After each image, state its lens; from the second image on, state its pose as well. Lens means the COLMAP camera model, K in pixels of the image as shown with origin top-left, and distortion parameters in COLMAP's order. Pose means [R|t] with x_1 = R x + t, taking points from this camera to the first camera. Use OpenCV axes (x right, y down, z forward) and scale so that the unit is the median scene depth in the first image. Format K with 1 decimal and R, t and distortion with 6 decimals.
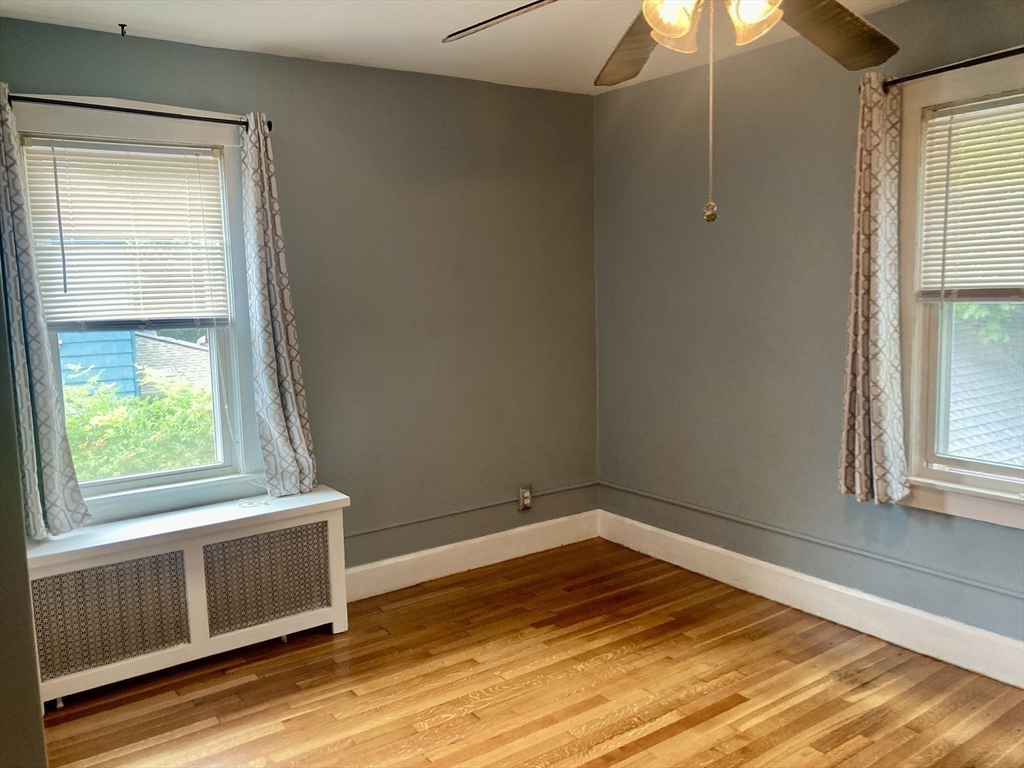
lens RADIAL K [[834.9, 0, 504.9], [0, 834.9, 387.1], [0, 0, 1]] dist [0.001600, 0.004483]
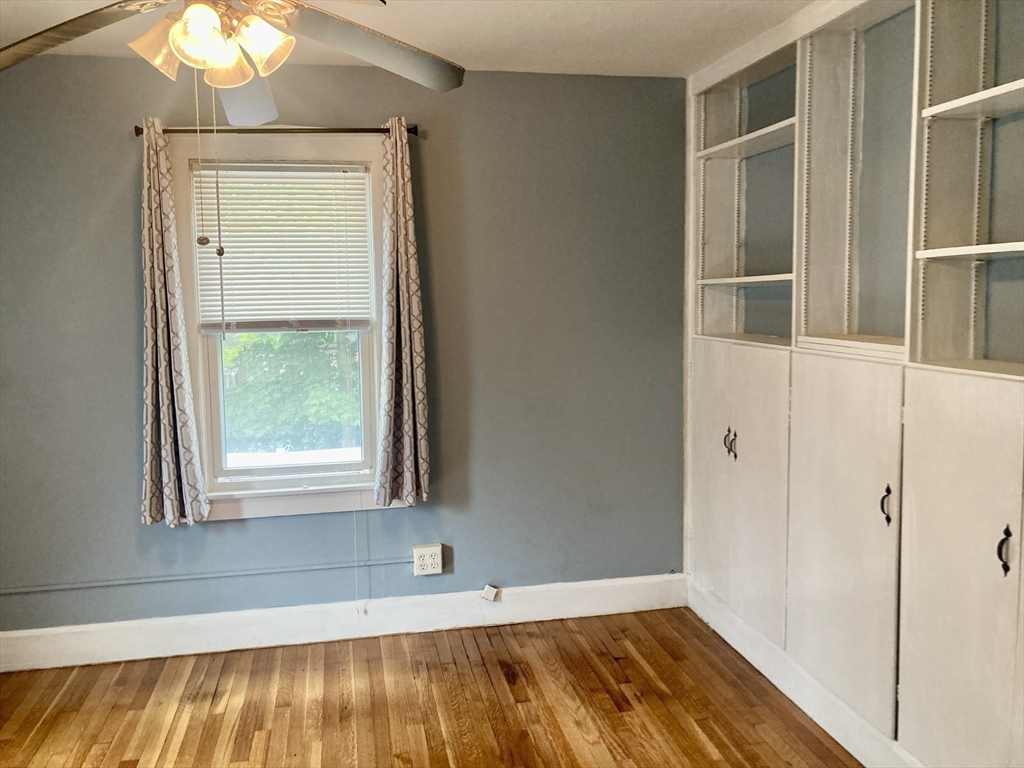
lens RADIAL K [[834.9, 0, 504.5], [0, 834.9, 378.9], [0, 0, 1]] dist [0.001600, 0.004483]
pose [[0.390398, -0.069451, 0.918023, -0.363537], [0.119336, 0.992555, 0.024341, -0.021822], [-0.912879, 0.100051, 0.395779, 0.206037]]
